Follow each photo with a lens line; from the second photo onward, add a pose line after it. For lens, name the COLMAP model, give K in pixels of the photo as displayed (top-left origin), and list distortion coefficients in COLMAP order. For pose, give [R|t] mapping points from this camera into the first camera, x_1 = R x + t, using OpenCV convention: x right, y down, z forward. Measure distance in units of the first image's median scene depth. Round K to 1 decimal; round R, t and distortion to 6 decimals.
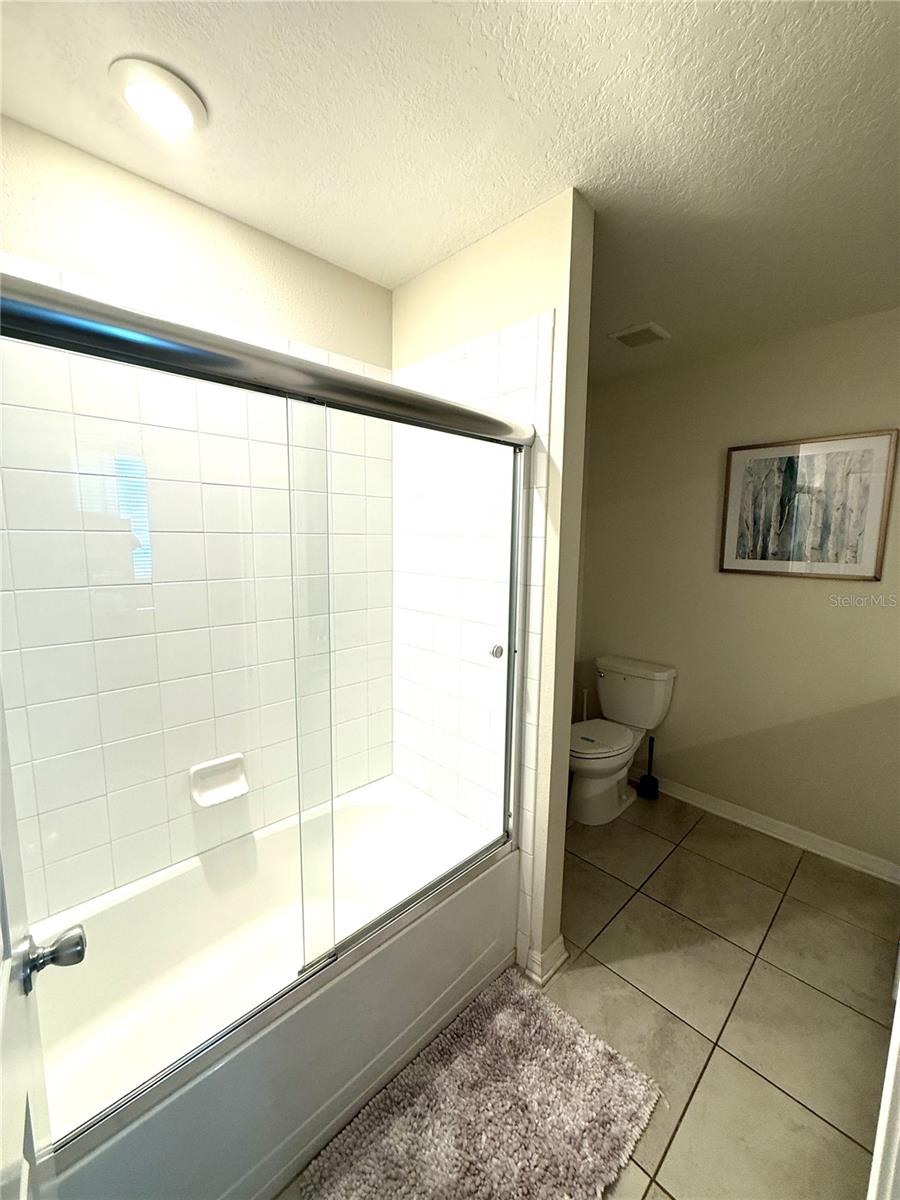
lens RADIAL K [[477.6, 0, 450.9], [0, 477.6, 597.5], [0, 0, 1]] dist [0.001162, -0.000017]
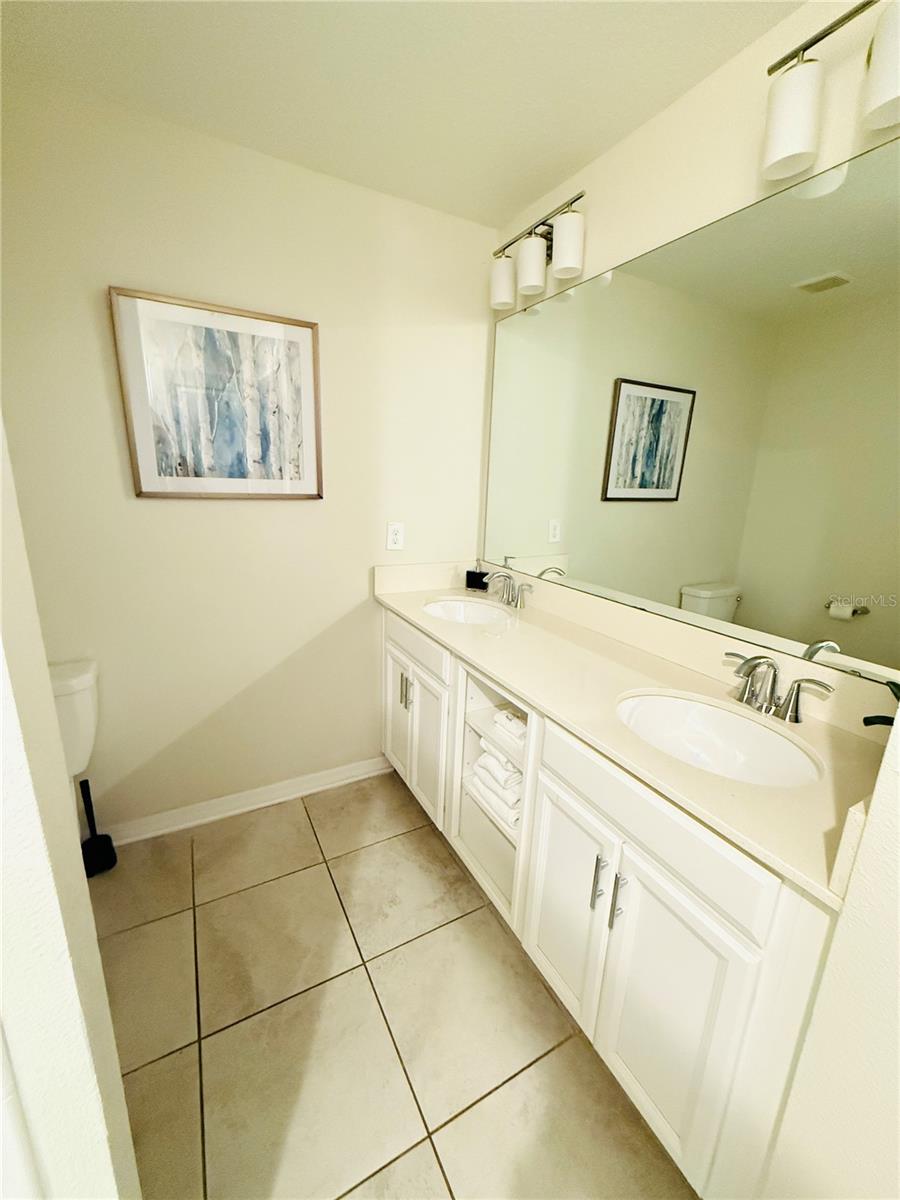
lens RADIAL K [[477.6, 0, 451.4], [0, 477.6, 596.4], [0, 0, 1]] dist [0.001162, -0.000017]
pose [[0.266443, -0.235746, 0.934576, 0.043098], [0.095393, 0.971317, 0.217817, -0.026239], [-0.959118, 0.031116, 0.281289, 0.466500]]
